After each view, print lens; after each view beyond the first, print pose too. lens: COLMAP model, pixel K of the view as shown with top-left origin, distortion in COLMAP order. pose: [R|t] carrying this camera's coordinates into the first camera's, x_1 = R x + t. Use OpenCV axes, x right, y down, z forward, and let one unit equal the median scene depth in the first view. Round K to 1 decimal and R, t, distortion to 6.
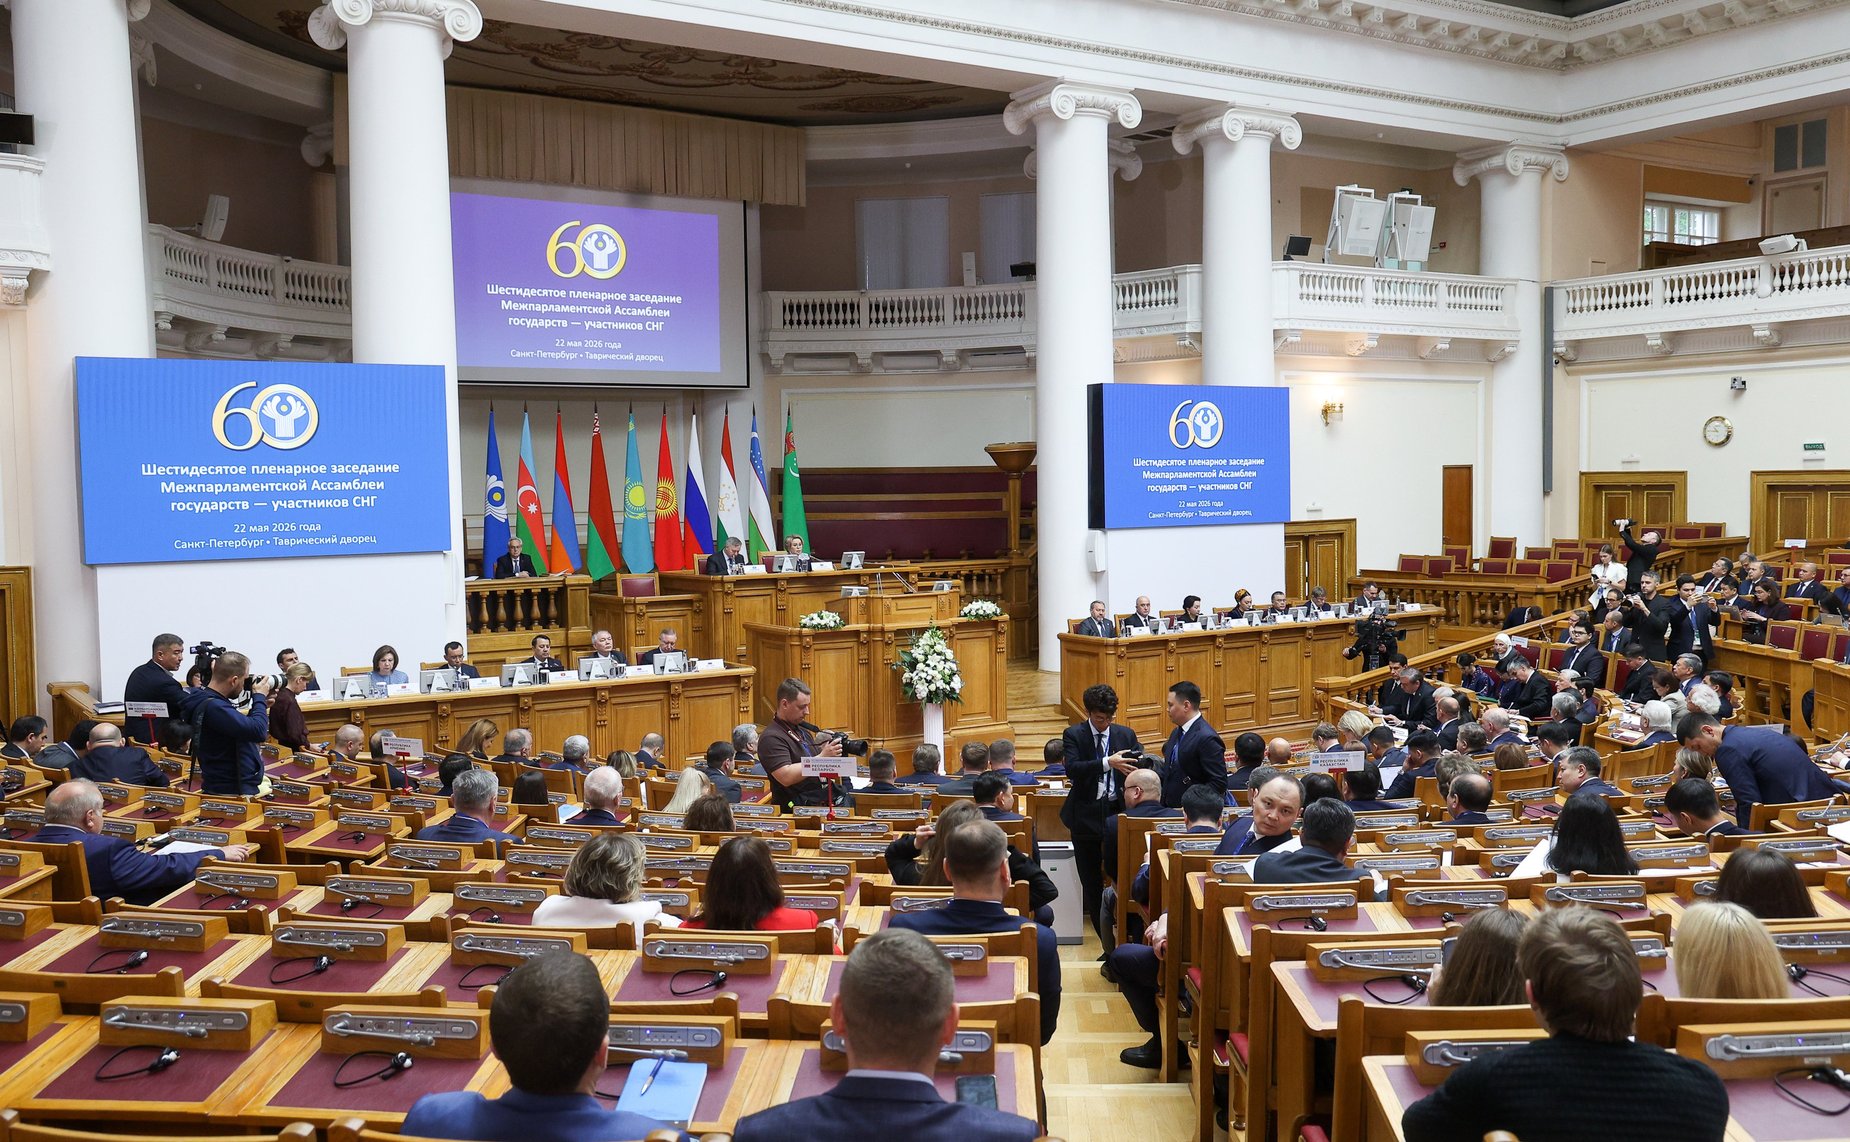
lens RADIAL K [[1708.1, 0, 939.6], [0, 1708.1, 556.1], [0, 0, 1]] dist [0.035930, 0.000000]
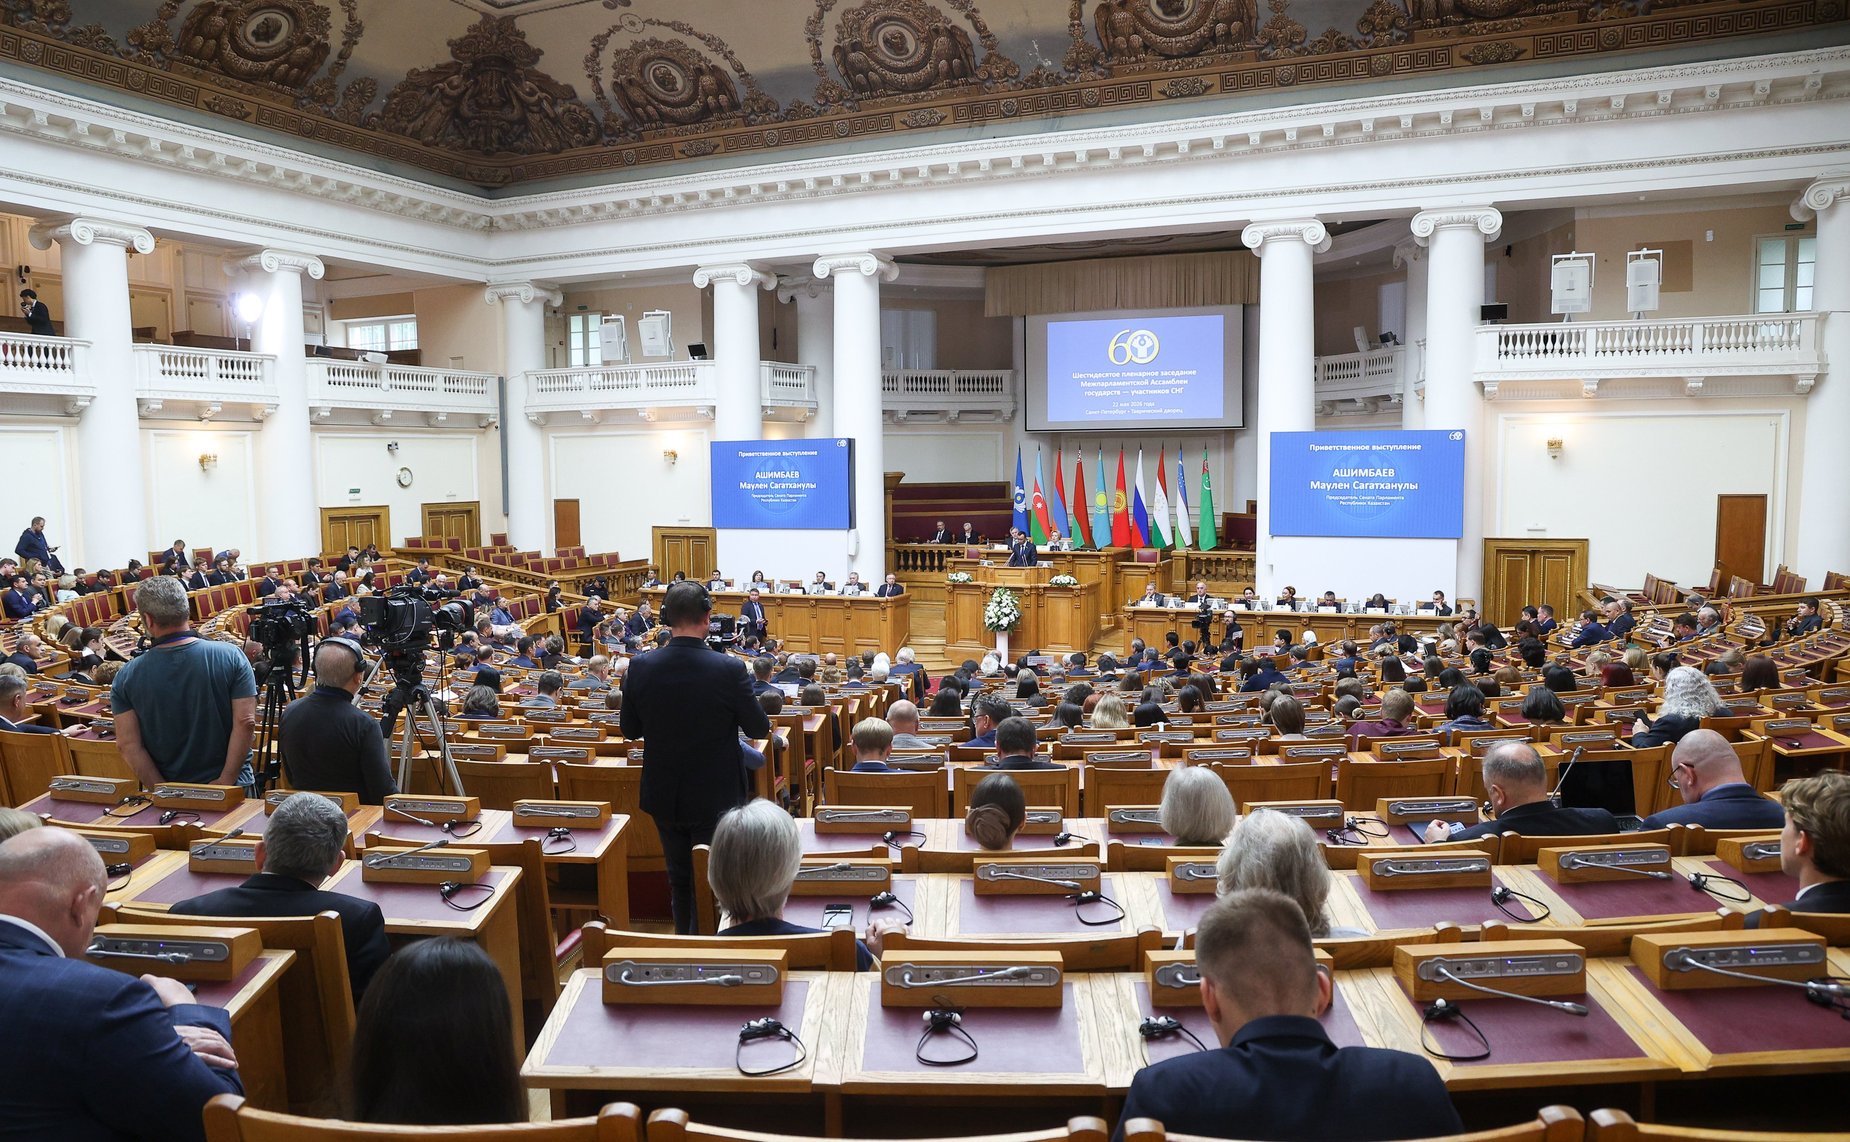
lens RADIAL K [[1355.4, 0, 918.0], [0, 1355.4, 563.3], [0, 0, 1]] dist [-0.030264, 0.028891]
pose [[0.532483, 0.074654, -0.843142, 0.799947], [-0.038389, 0.997208, 0.064051, -0.048421], [0.845570, -0.001738, 0.533862, 0.140092]]
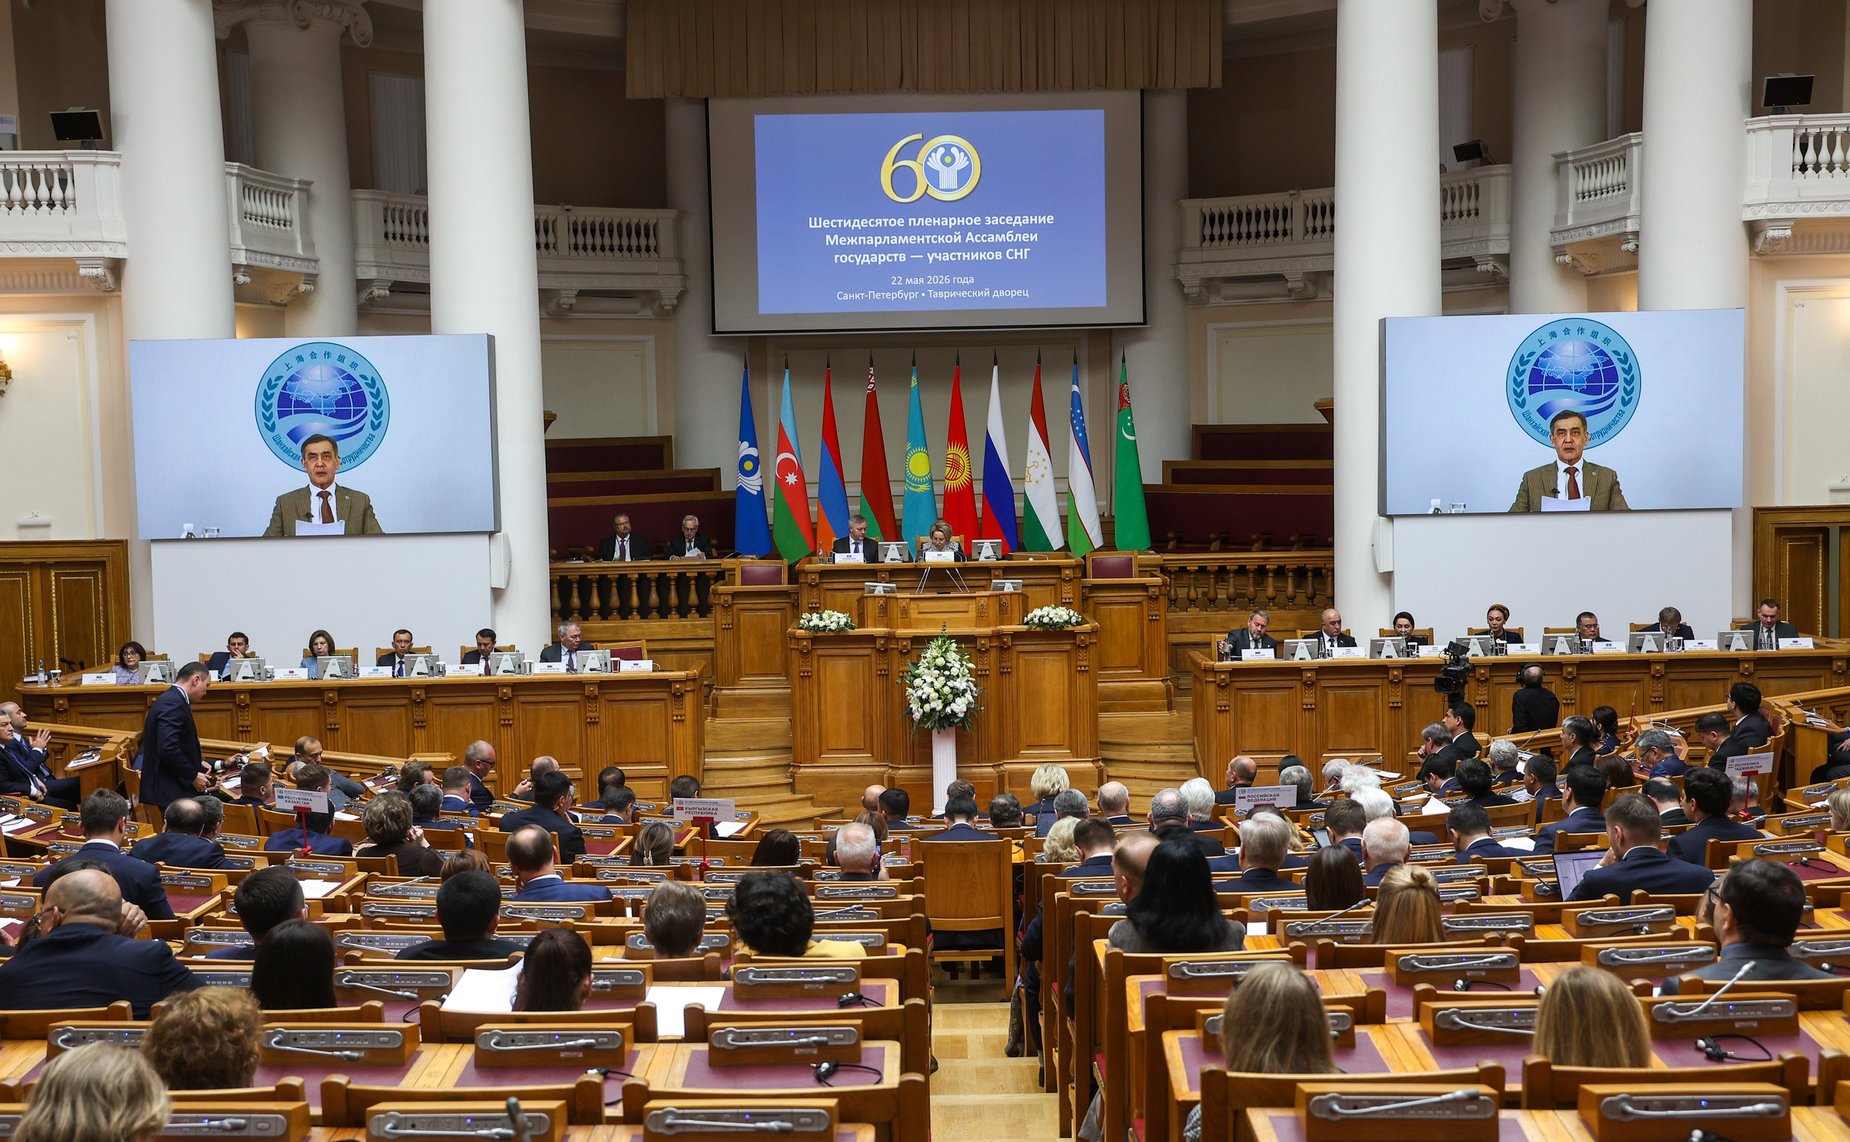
lens RADIAL K [[2404.0, 0, 952.6], [0, 2404.0, 527.3], [0, 0, 1]] dist [0.214588, 0.000000]
pose [[0.831467, 0.023075, -0.555094, 0.471957], [-0.017475, 0.999729, 0.015383, -0.021364], [0.555299, -0.003090, 0.831645, 0.020979]]
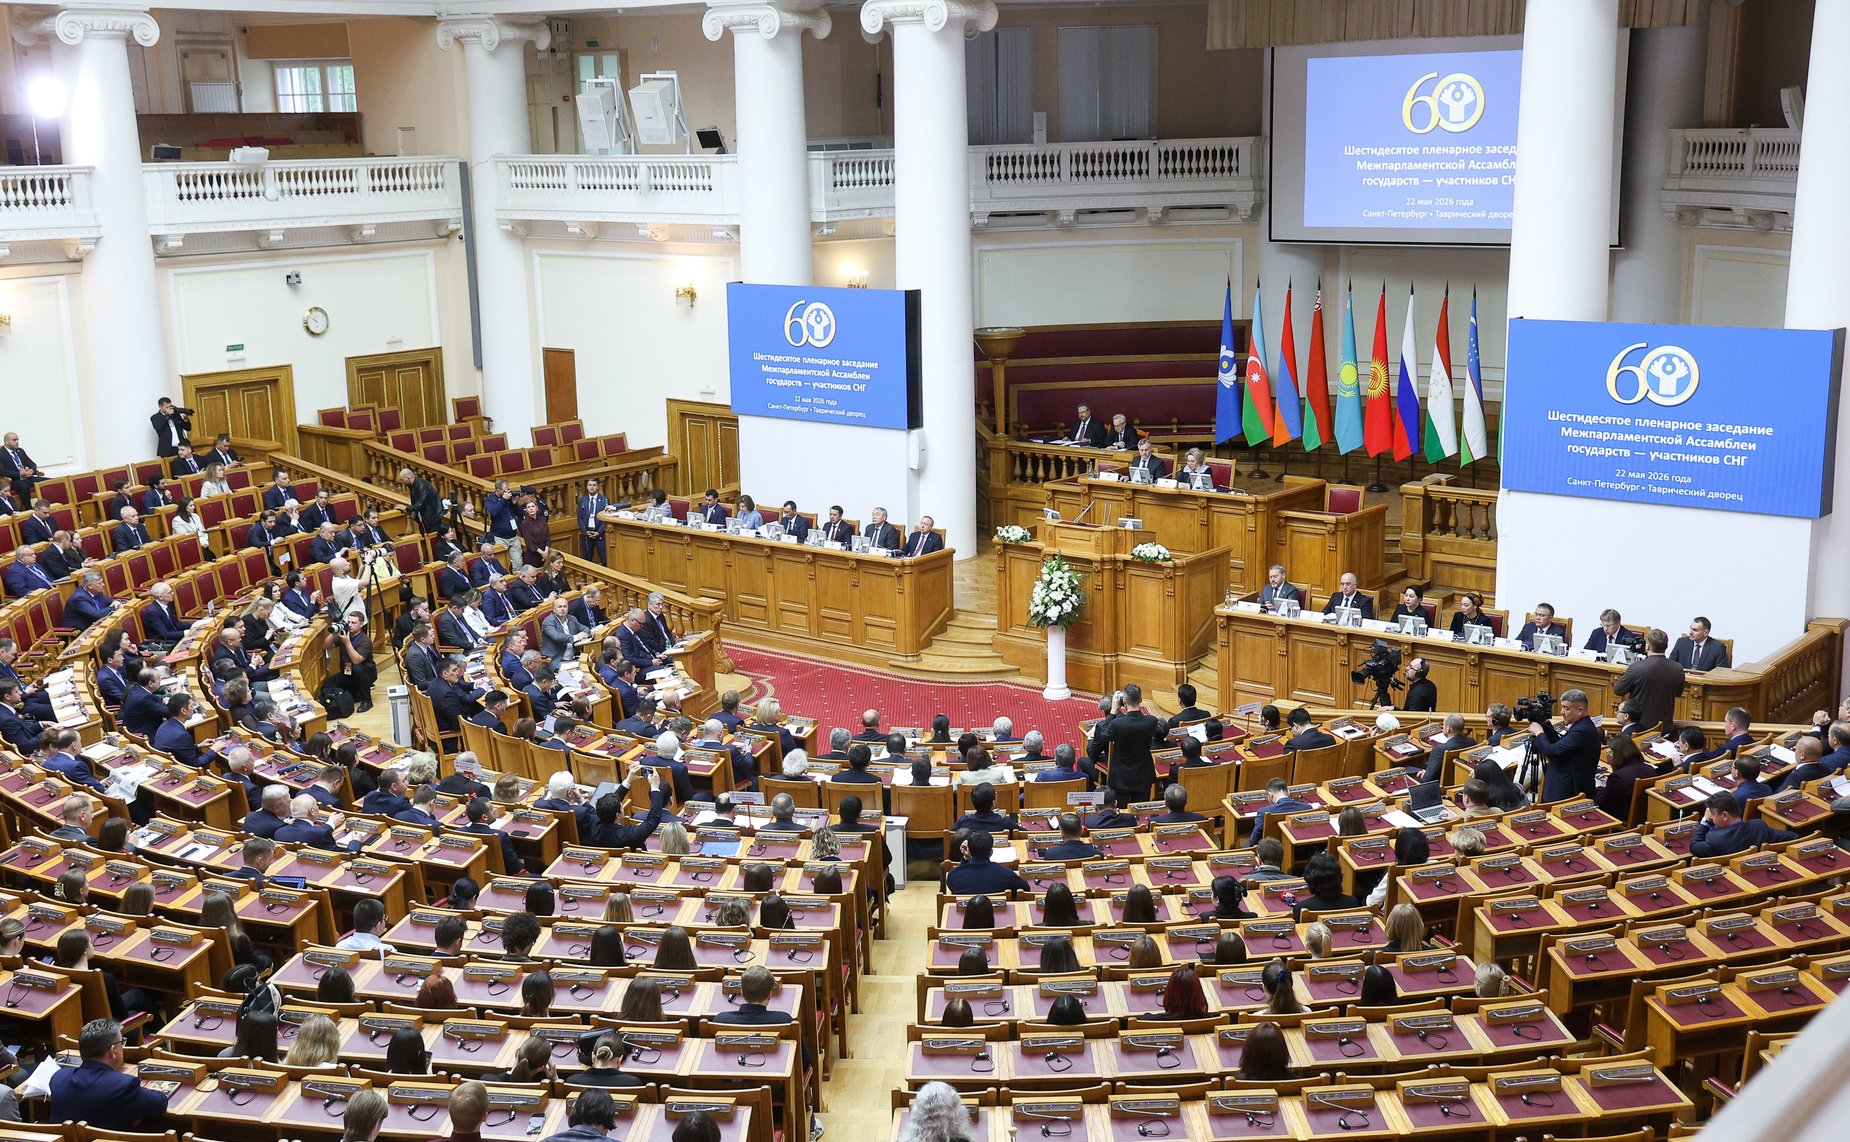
lens RADIAL K [[2281.8, 0, 916.1], [0, 2281.8, 560.3], [0, 0, 1]] dist [0.163907, 0.000000]
pose [[0.276264, 0.205773, -0.938795, 1.000093], [-0.026447, 0.978068, 0.206598, -0.191277], [0.960718, -0.032248, 0.275647, 0.355940]]
